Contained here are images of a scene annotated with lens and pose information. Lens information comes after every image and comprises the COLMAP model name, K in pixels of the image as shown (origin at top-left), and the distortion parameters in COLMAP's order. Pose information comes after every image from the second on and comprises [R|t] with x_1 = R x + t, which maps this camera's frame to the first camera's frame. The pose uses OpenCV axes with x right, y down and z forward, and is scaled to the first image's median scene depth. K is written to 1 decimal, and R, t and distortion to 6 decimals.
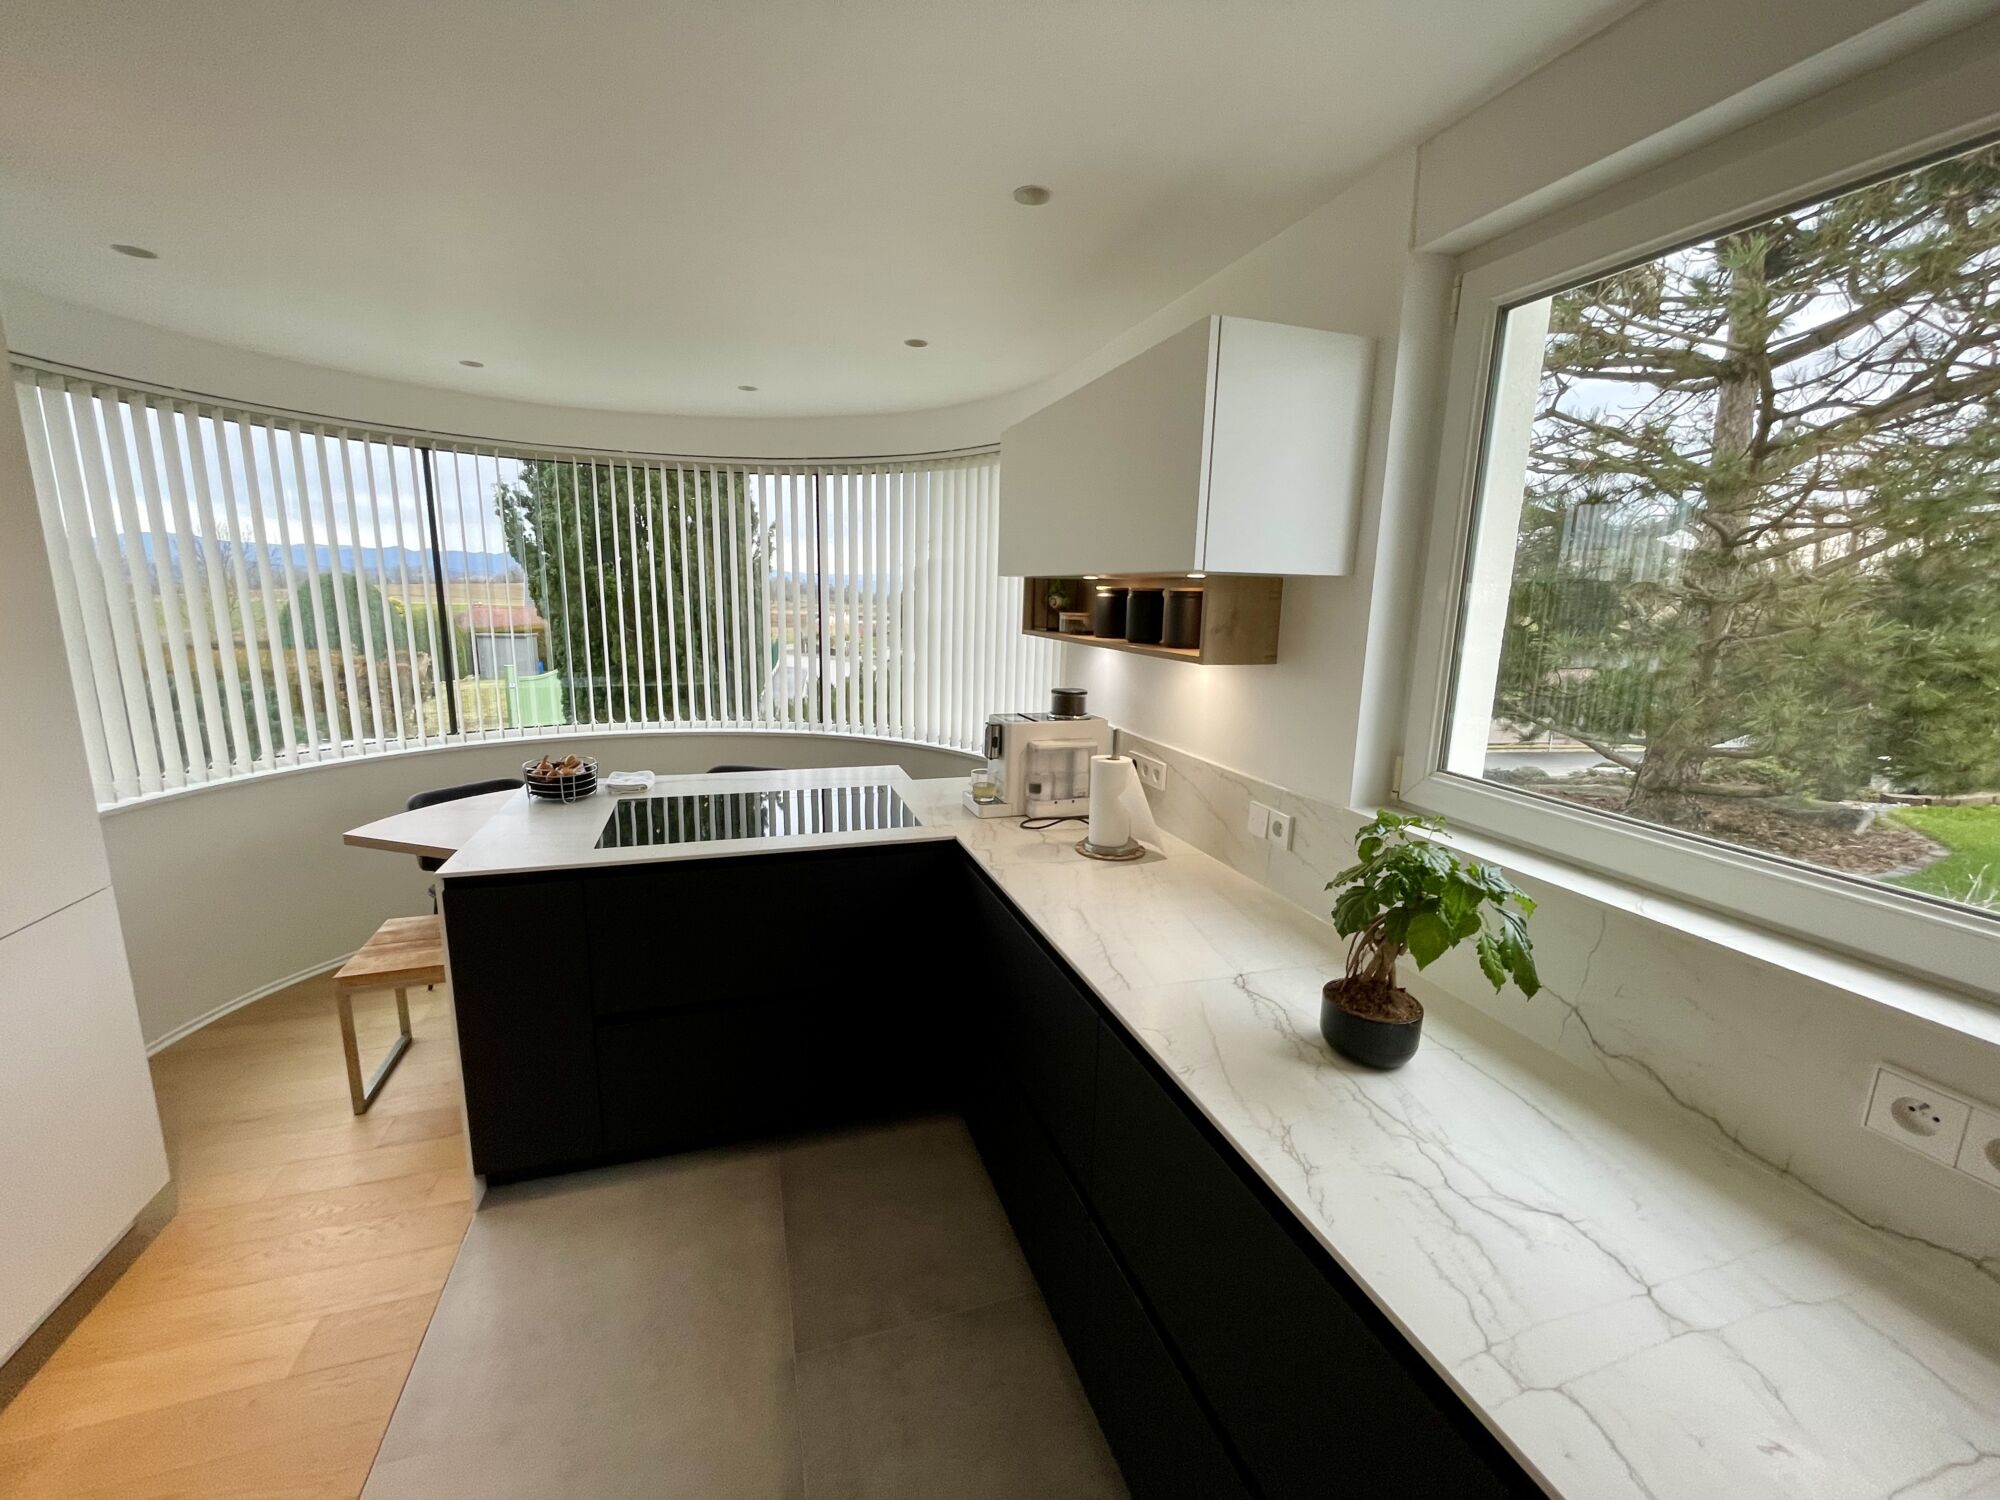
lens RADIAL K [[805.6, 0, 1001.3], [0, 805.6, 747.0], [0, 0, 1]] dist [-0.000716, -0.000807]
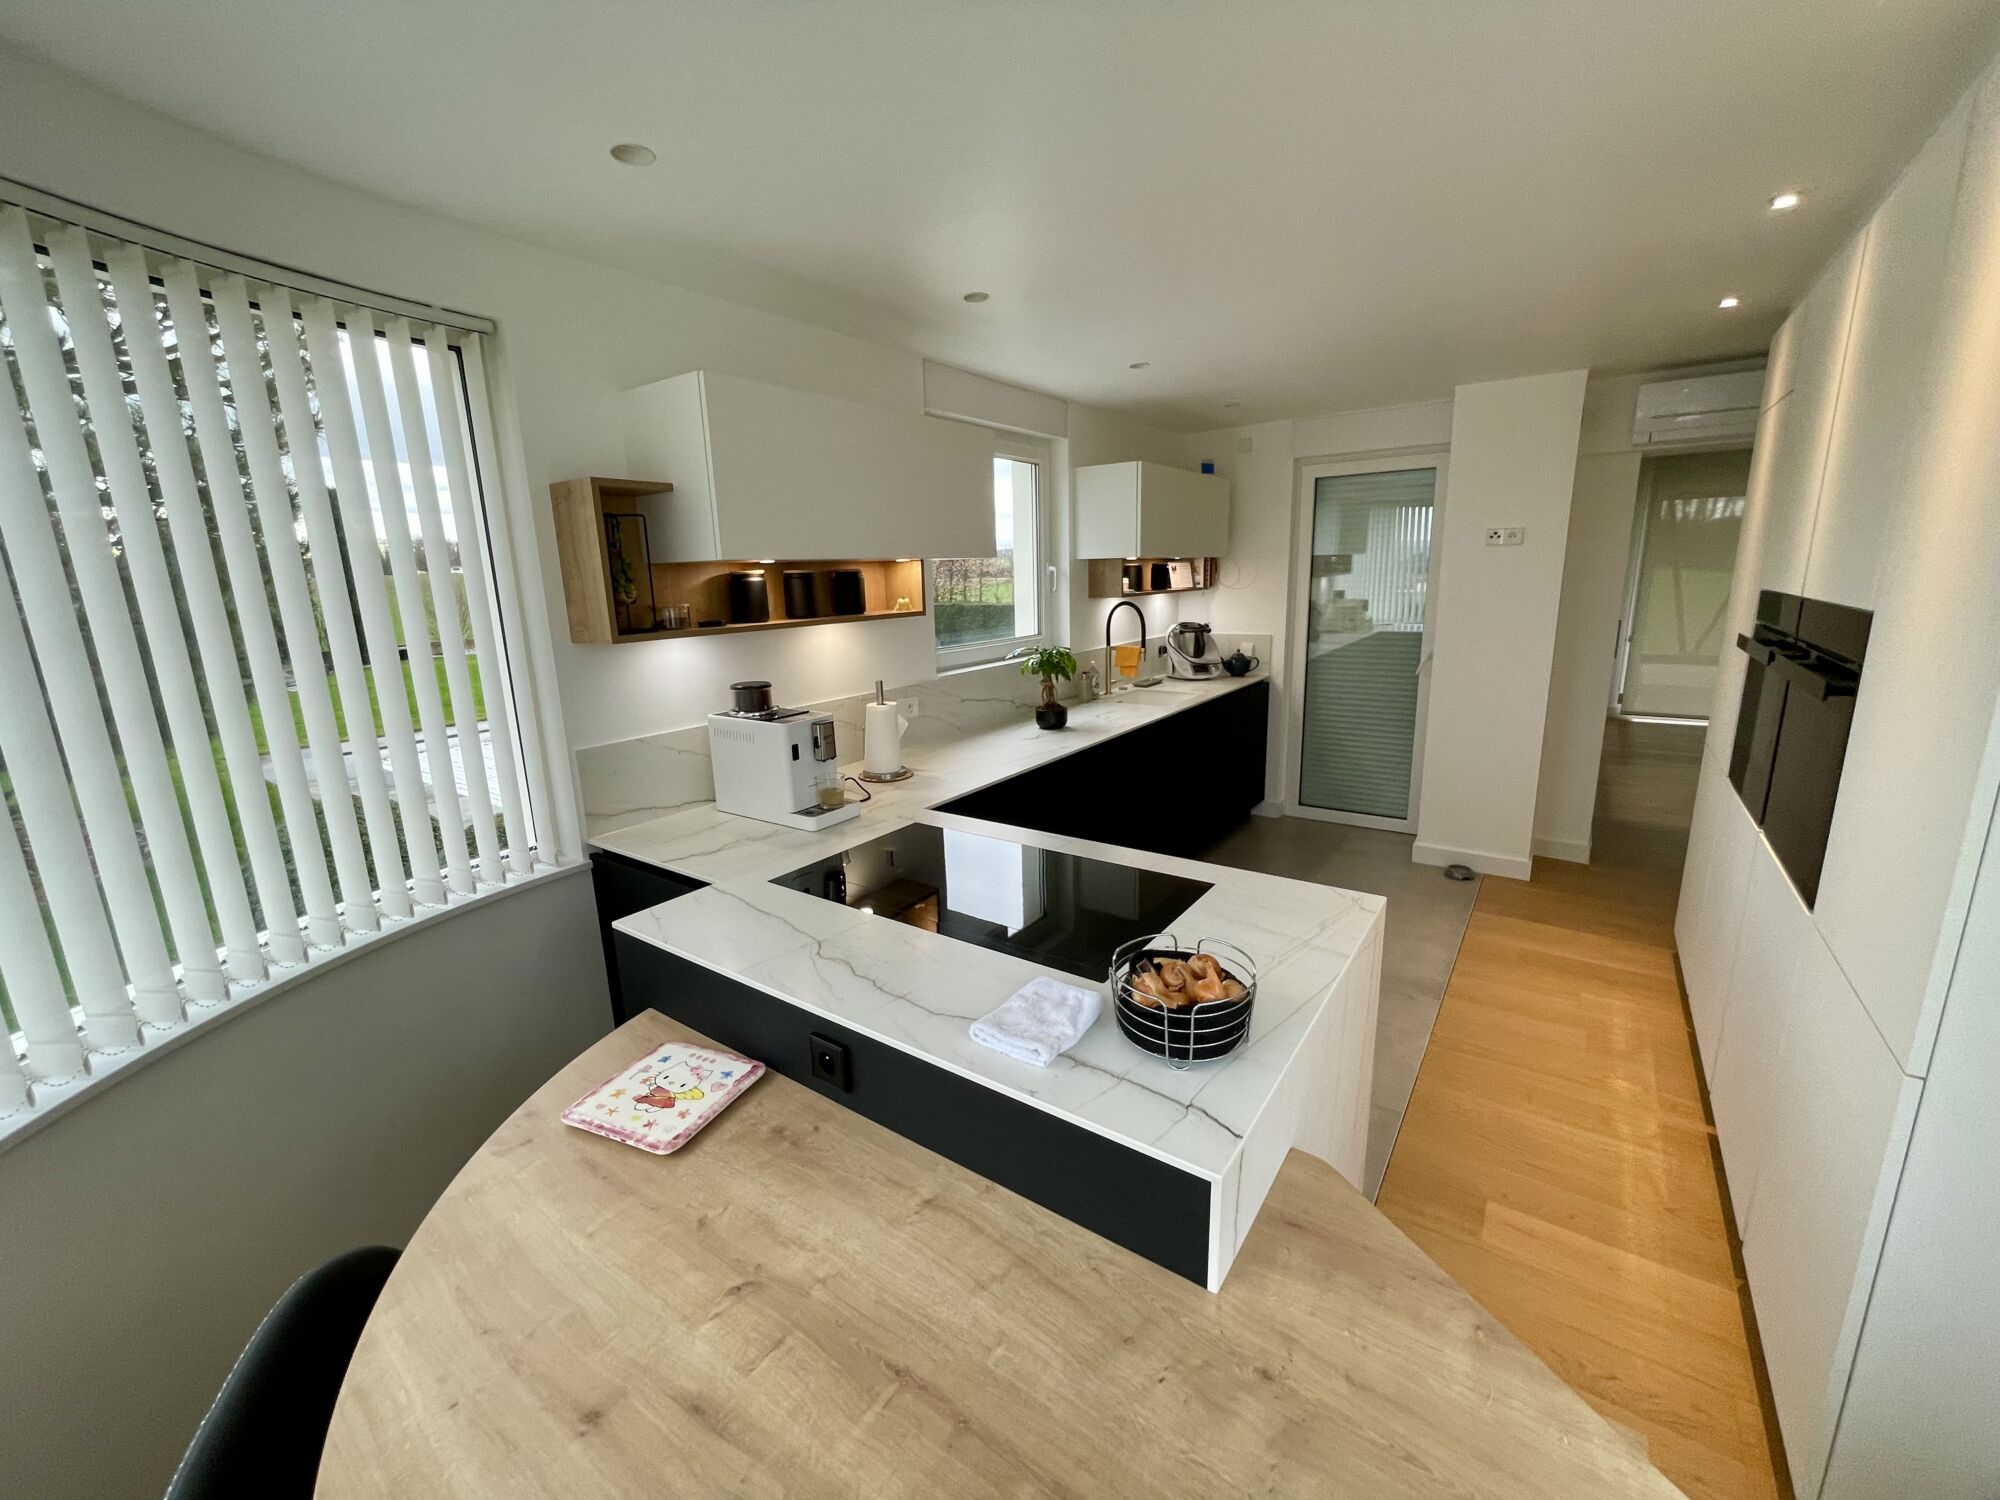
lens RADIAL K [[805.6, 0, 1001.3], [0, 805.6, 747.0], [0, 0, 1]] dist [-0.000716, -0.000807]
pose [[-0.589448, -0.186049, 0.786090, -0.870017], [0.162795, 0.925792, 0.341185, -0.288350], [-0.791233, 0.329082, -0.515418, 1.343793]]
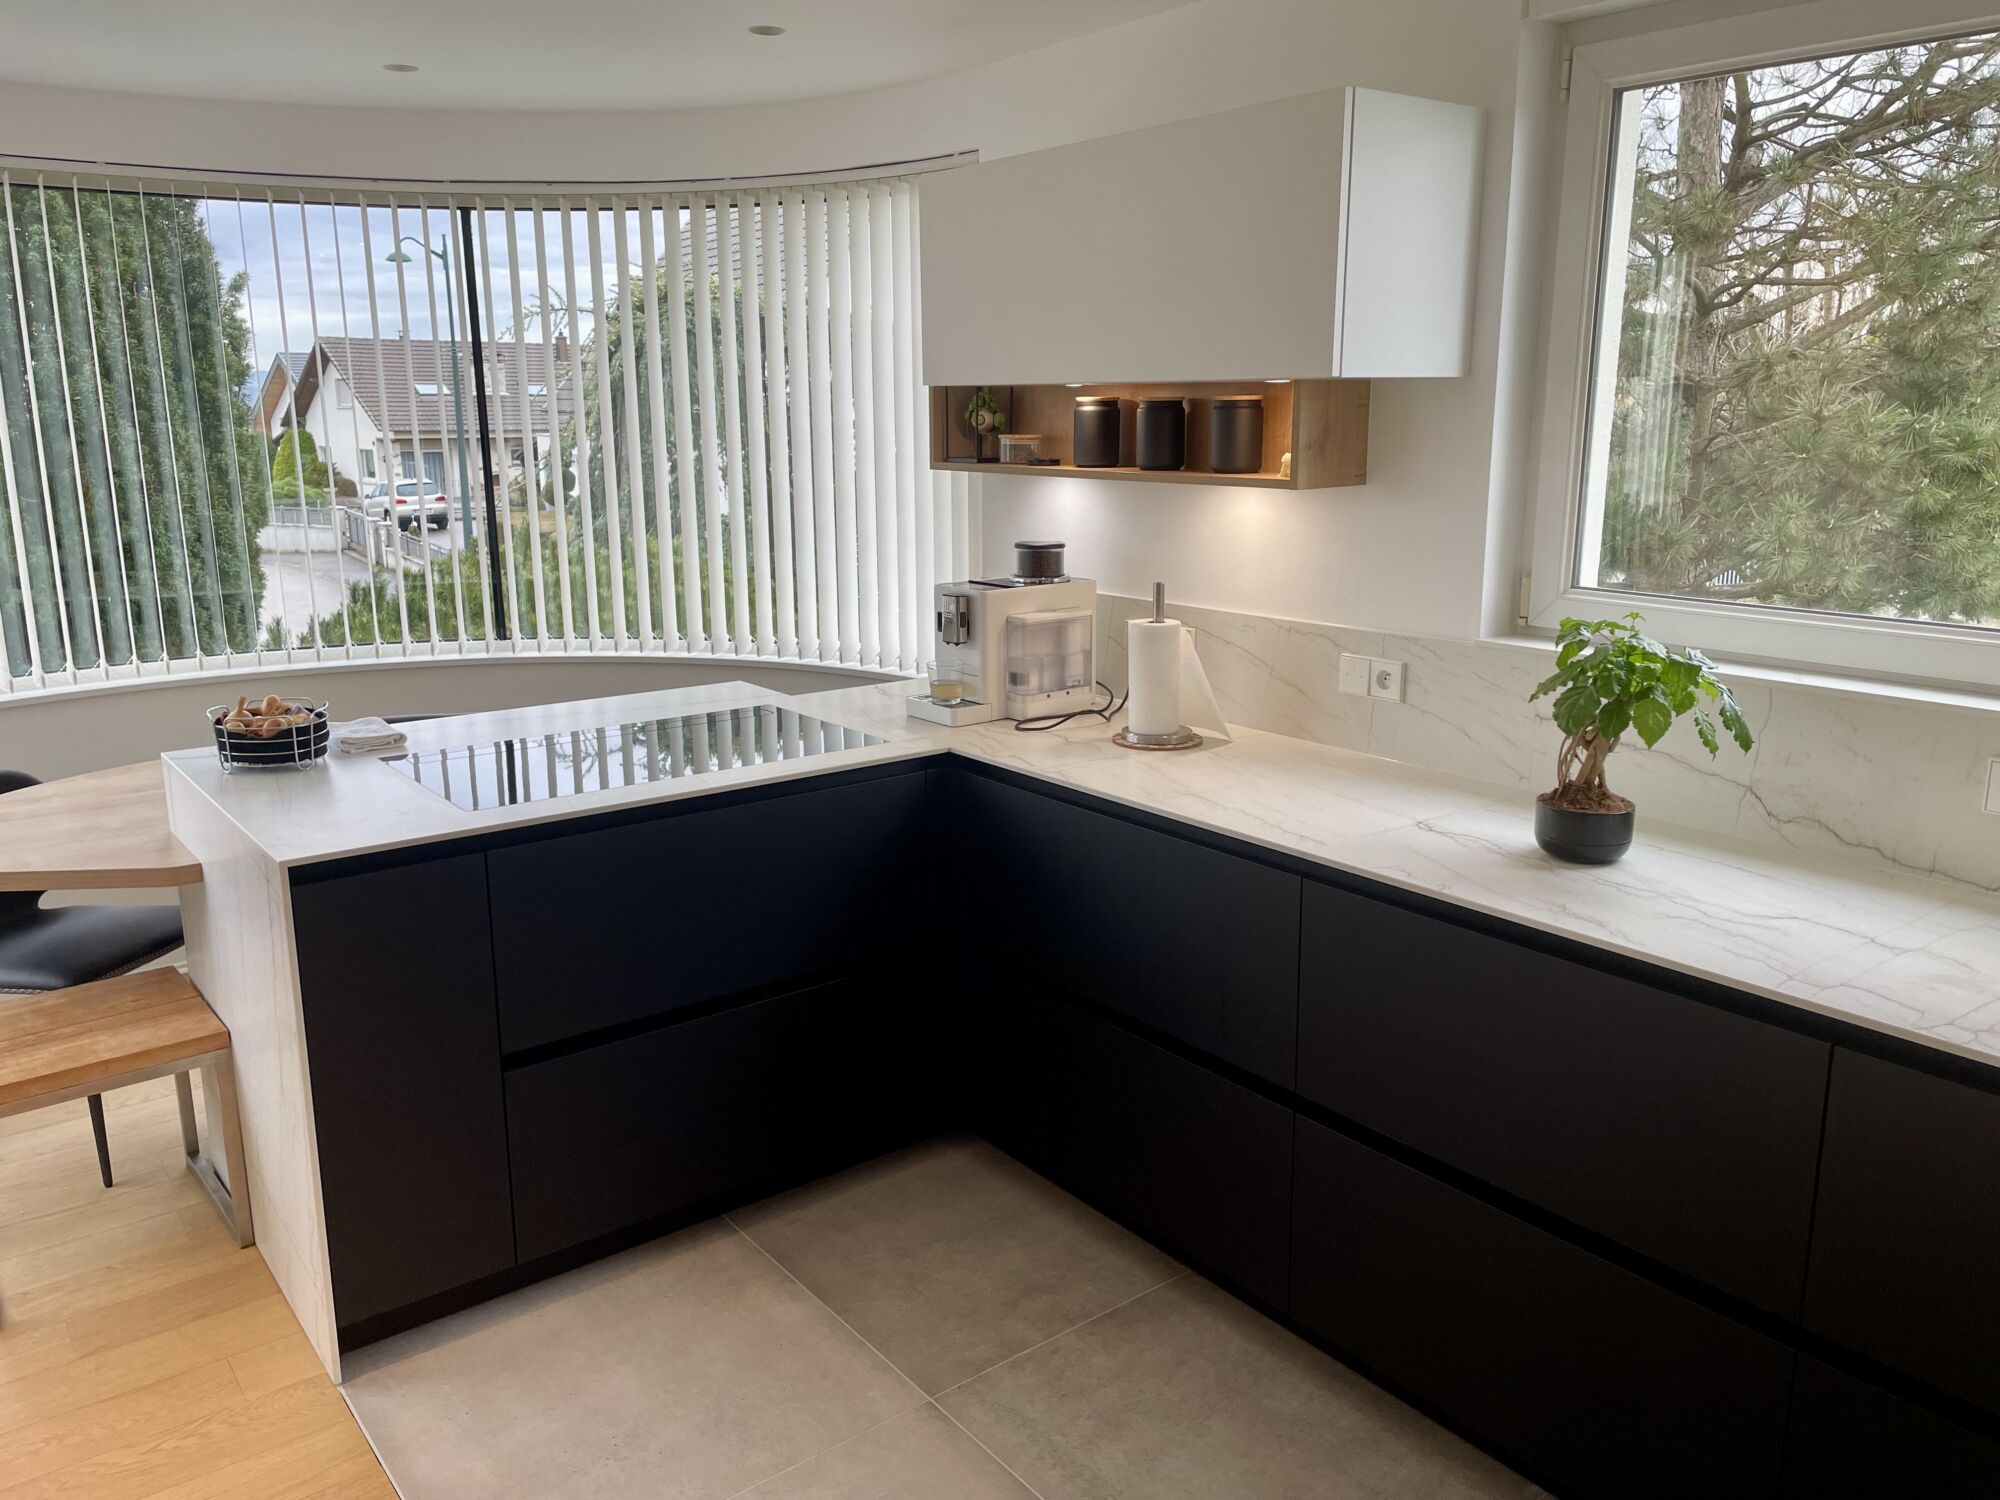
lens RADIAL K [[1504.8, 0, 1001.9], [0, 1504.8, 731.9], [0, 0, 1]] dist [0.092296, -0.108510]
pose [[0.943910, -0.097840, 0.315375, -0.413510], [0.089010, 0.995131, 0.042318, 0.040258], [-0.317980, -0.011873, 0.948023, -0.289391]]
